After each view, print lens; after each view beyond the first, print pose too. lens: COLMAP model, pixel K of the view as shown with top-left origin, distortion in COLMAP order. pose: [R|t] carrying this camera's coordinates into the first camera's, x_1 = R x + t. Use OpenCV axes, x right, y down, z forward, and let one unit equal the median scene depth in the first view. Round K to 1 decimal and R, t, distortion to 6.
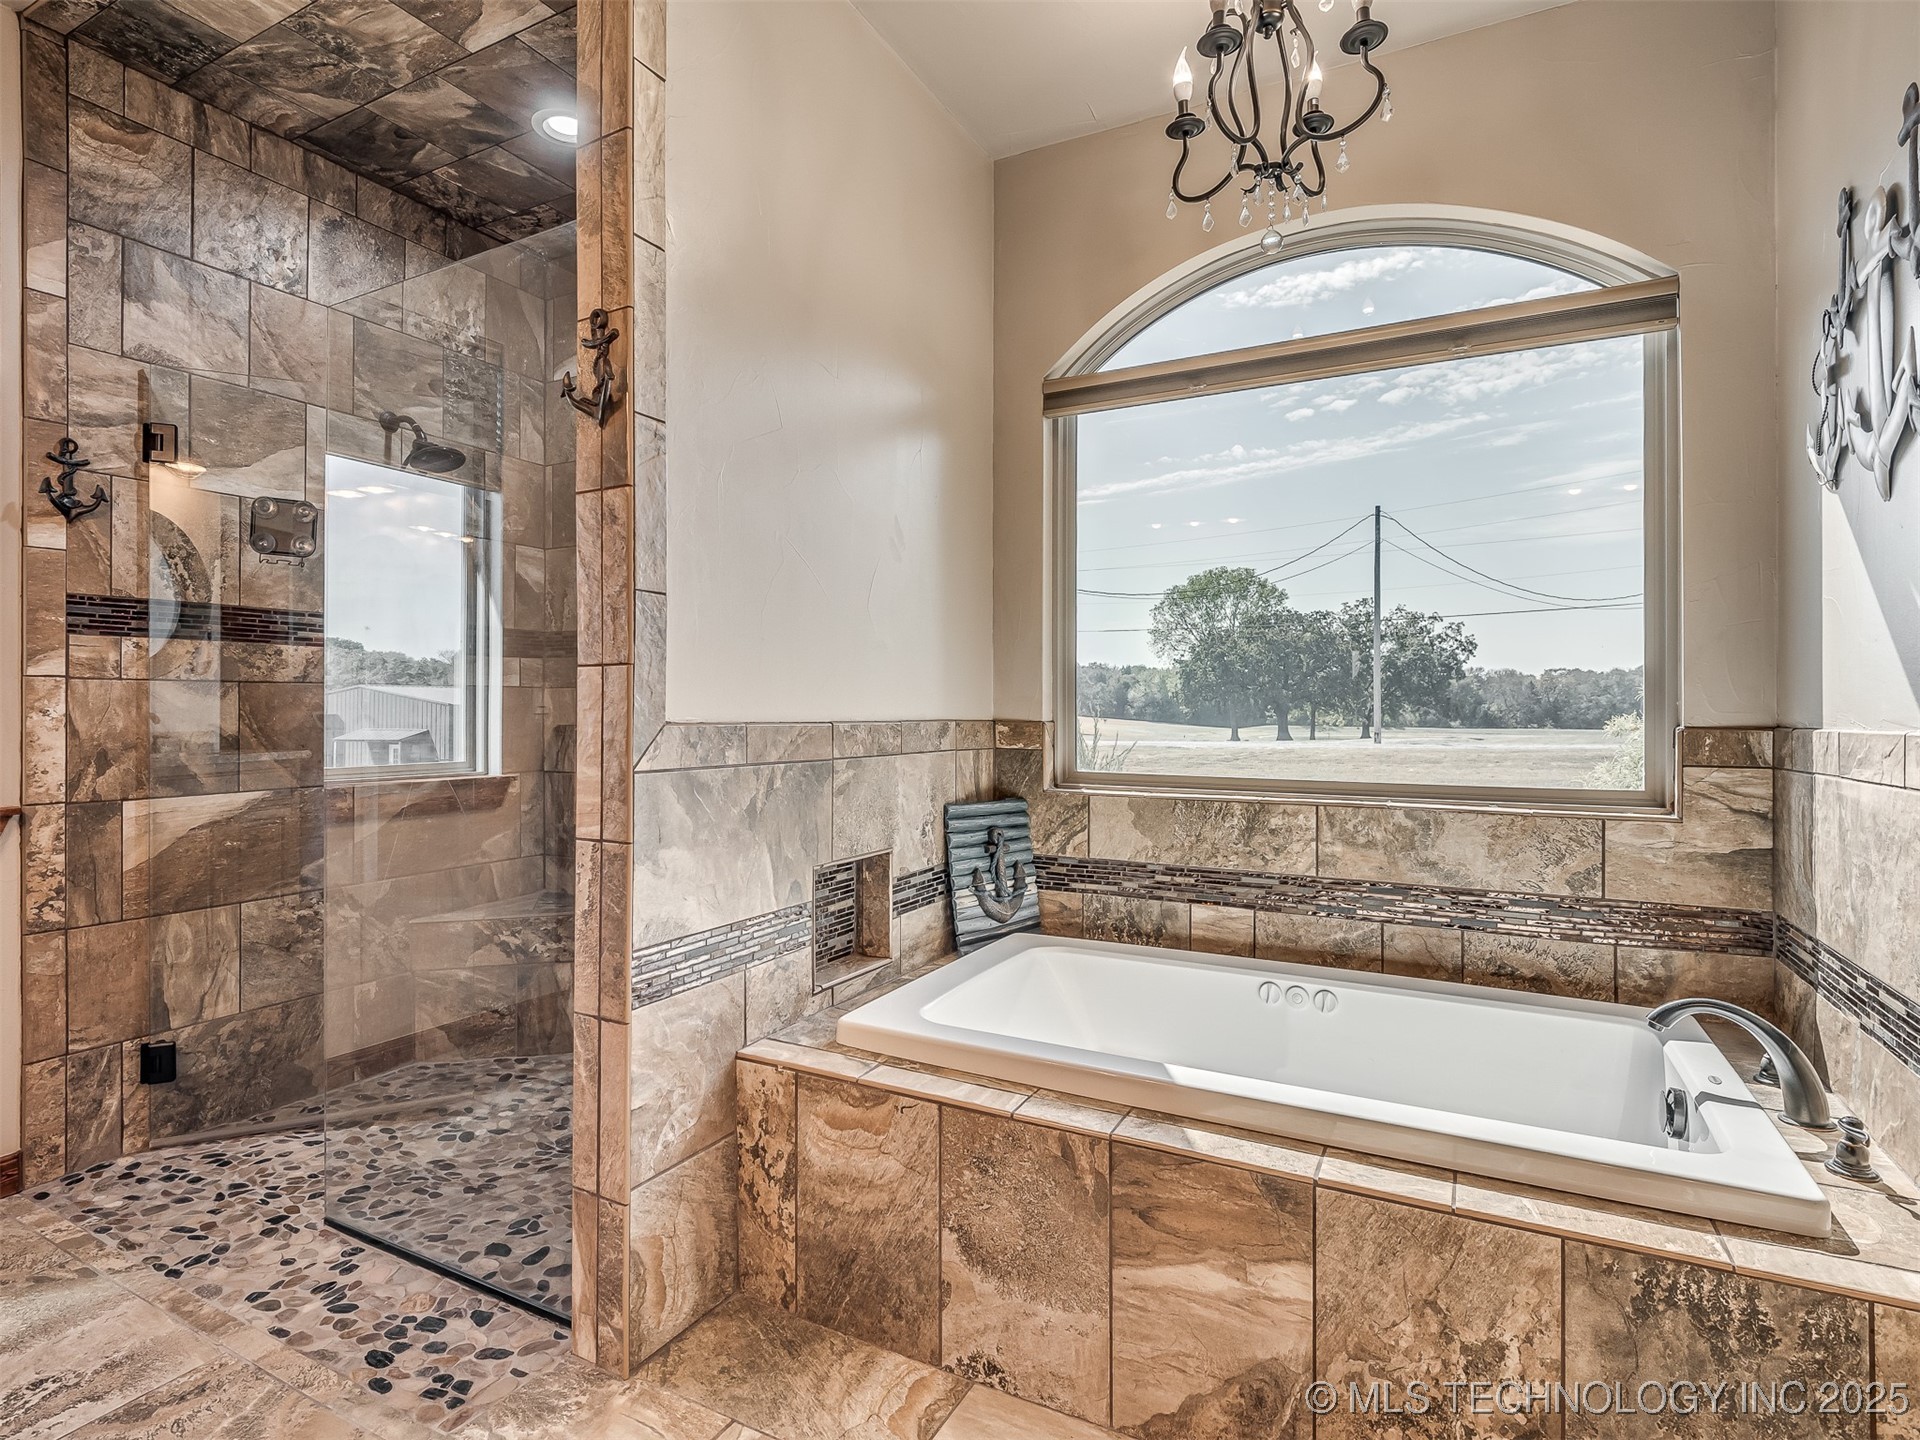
lens RADIAL K [[1029.1, 0, 912.7], [0, 1029.1, 698.5], [0, 0, 1]] dist [0.003780, -0.009237]
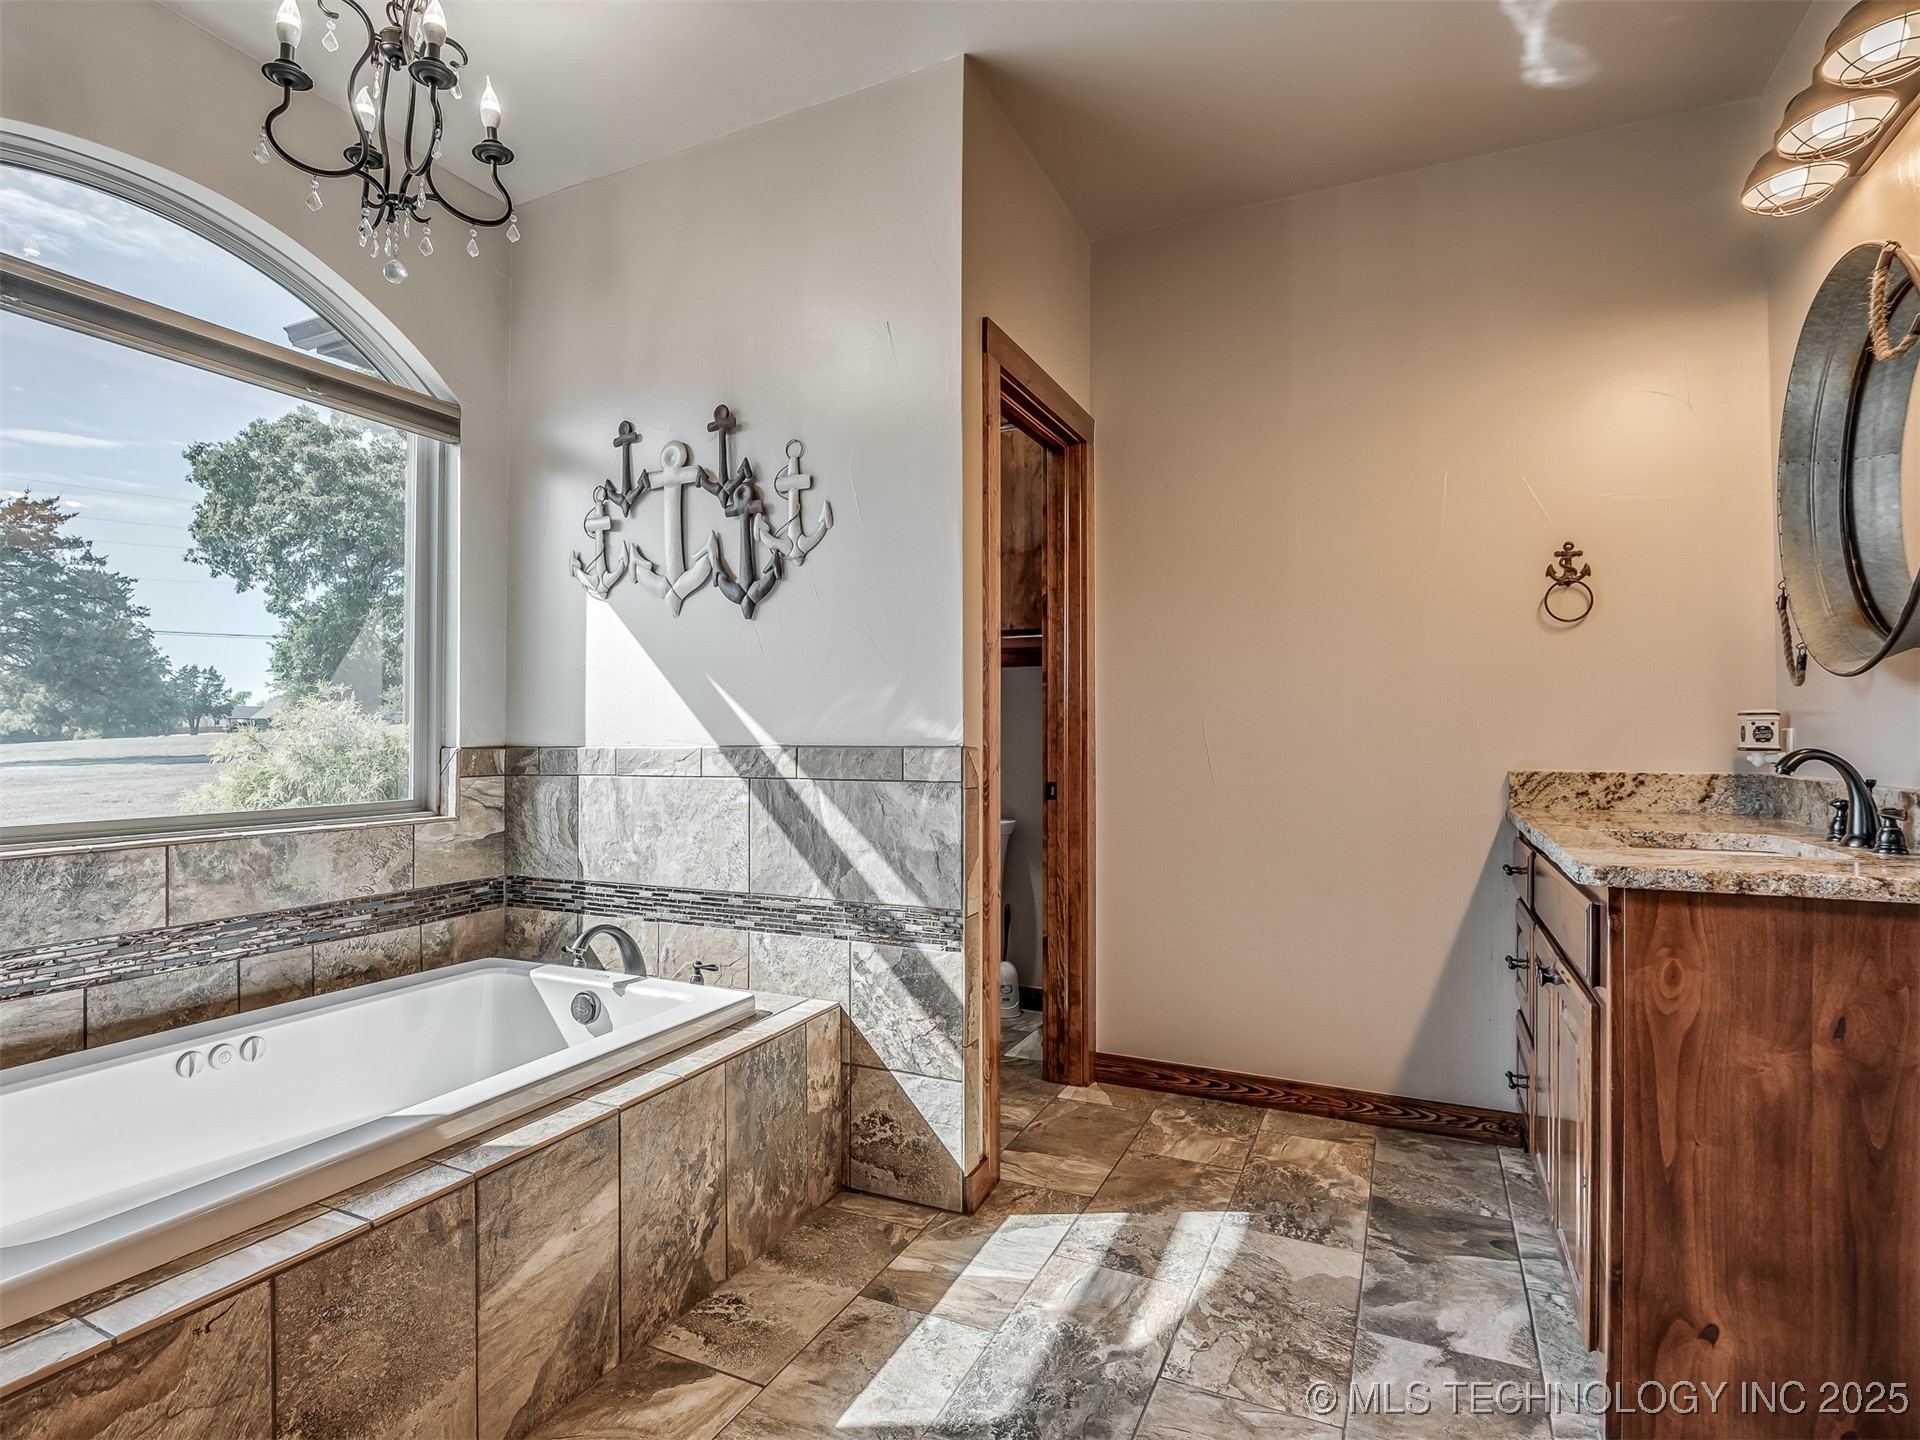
lens RADIAL K [[1028.0, 0, 942.9], [0, 1028.0, 715.9], [0, 0, 1]] dist [-0.004711, -0.007412]
pose [[-0.089385, 0.014996, 0.995884, -0.609732], [-0.009407, 0.999829, -0.015899, 0.001784], [-0.995953, -0.010789, -0.089229, 0.485938]]
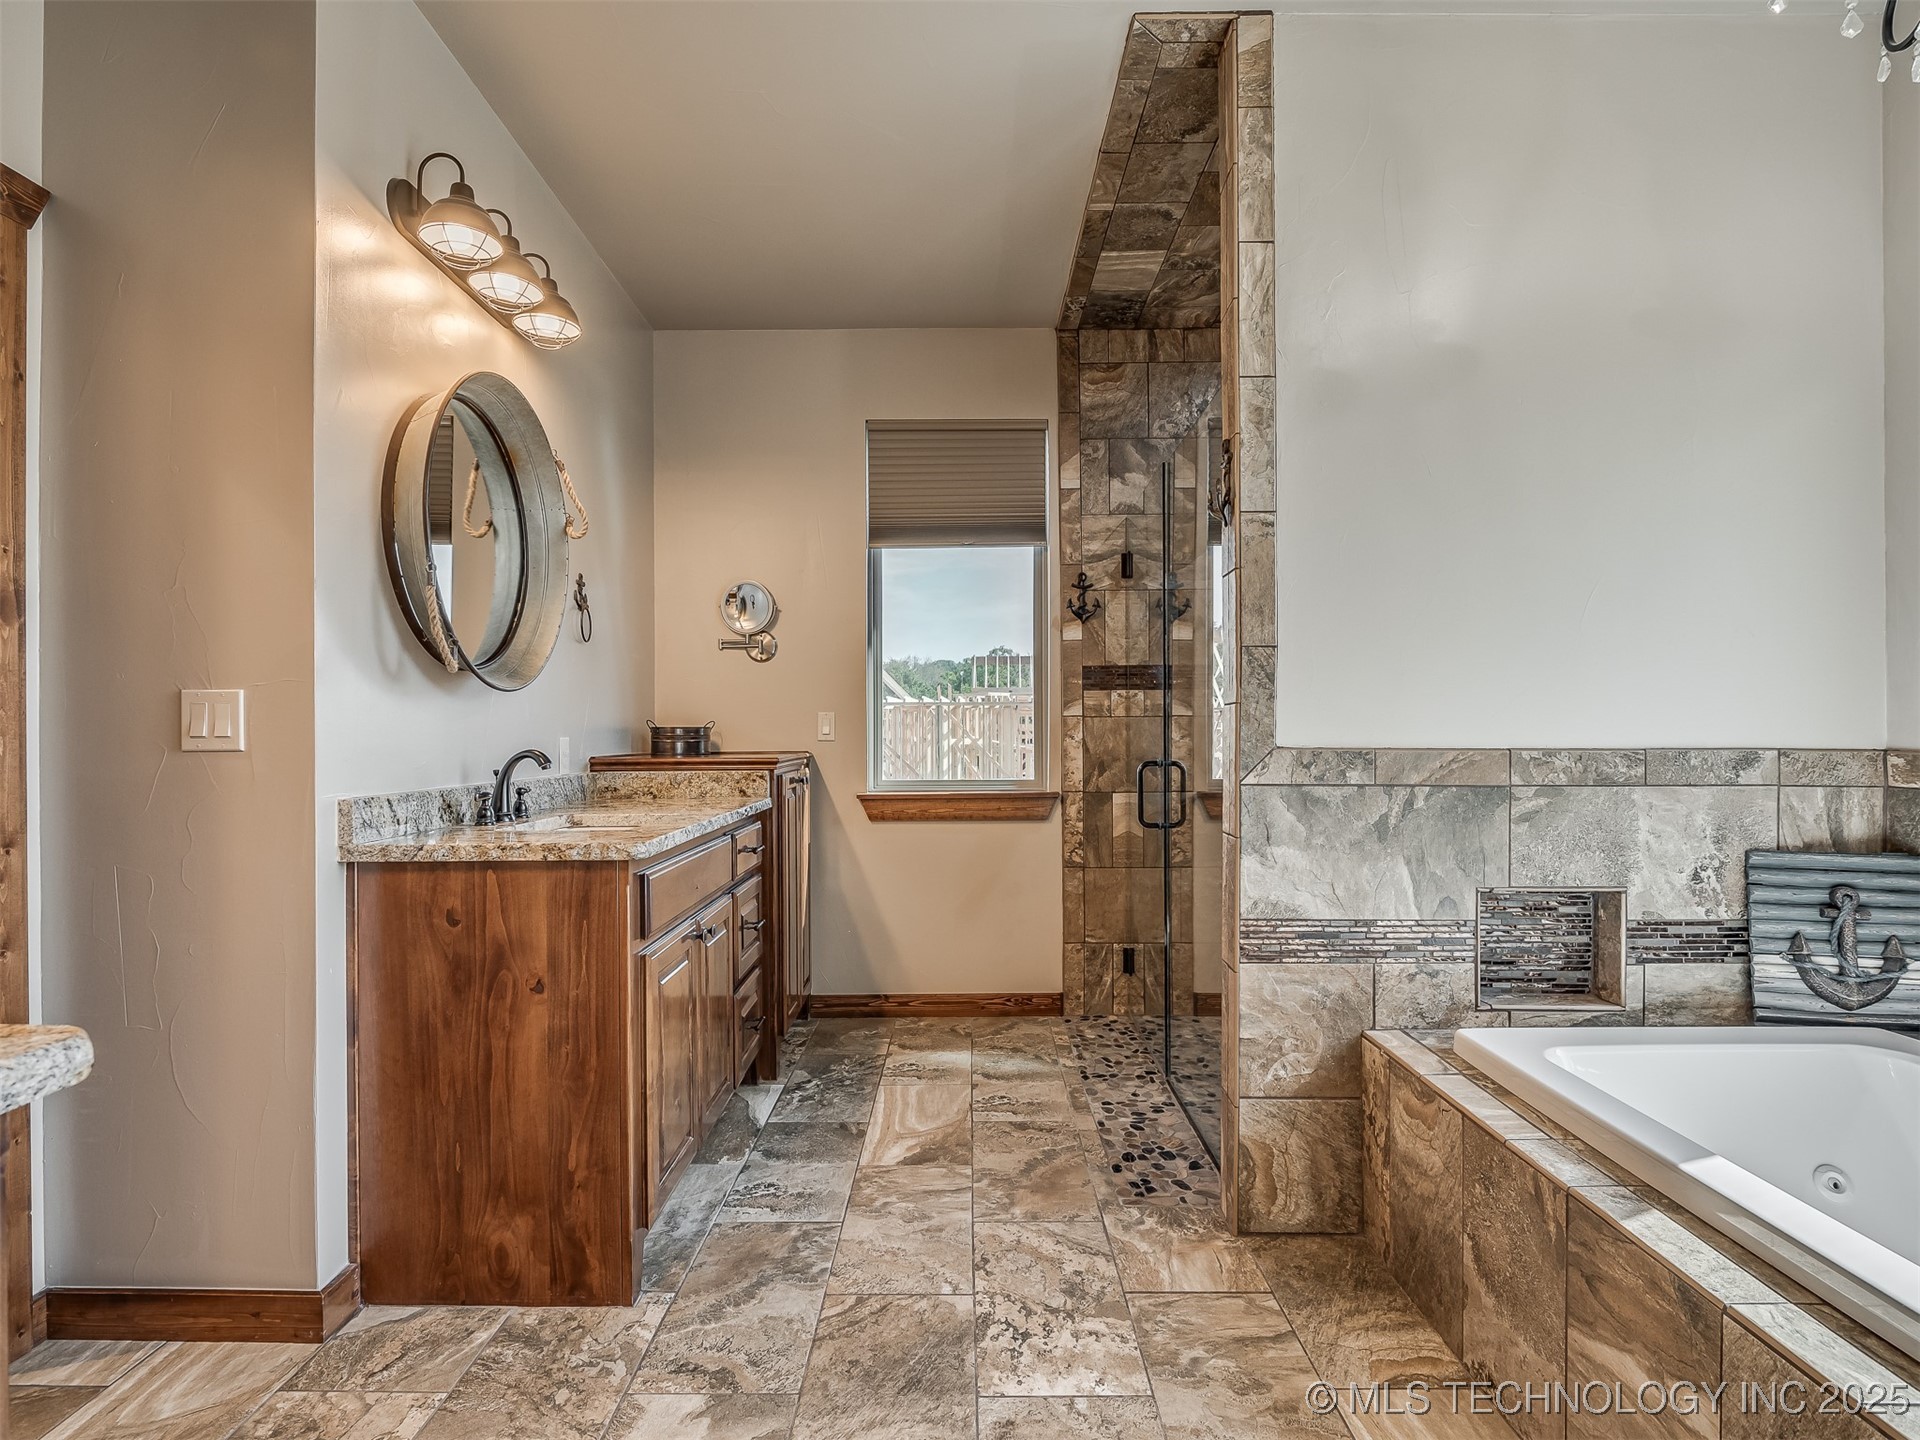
lens RADIAL K [[956.2, 0, 895.8], [0, 956.2, 733.0], [0, 0, 1]] dist [0.012488, -0.012955]
pose [[0.448458, -0.002085, -0.893801, 0.524468], [0.012269, 0.999917, 0.003823, -0.004201], [0.893720, -0.012681, 0.448447, 0.041538]]
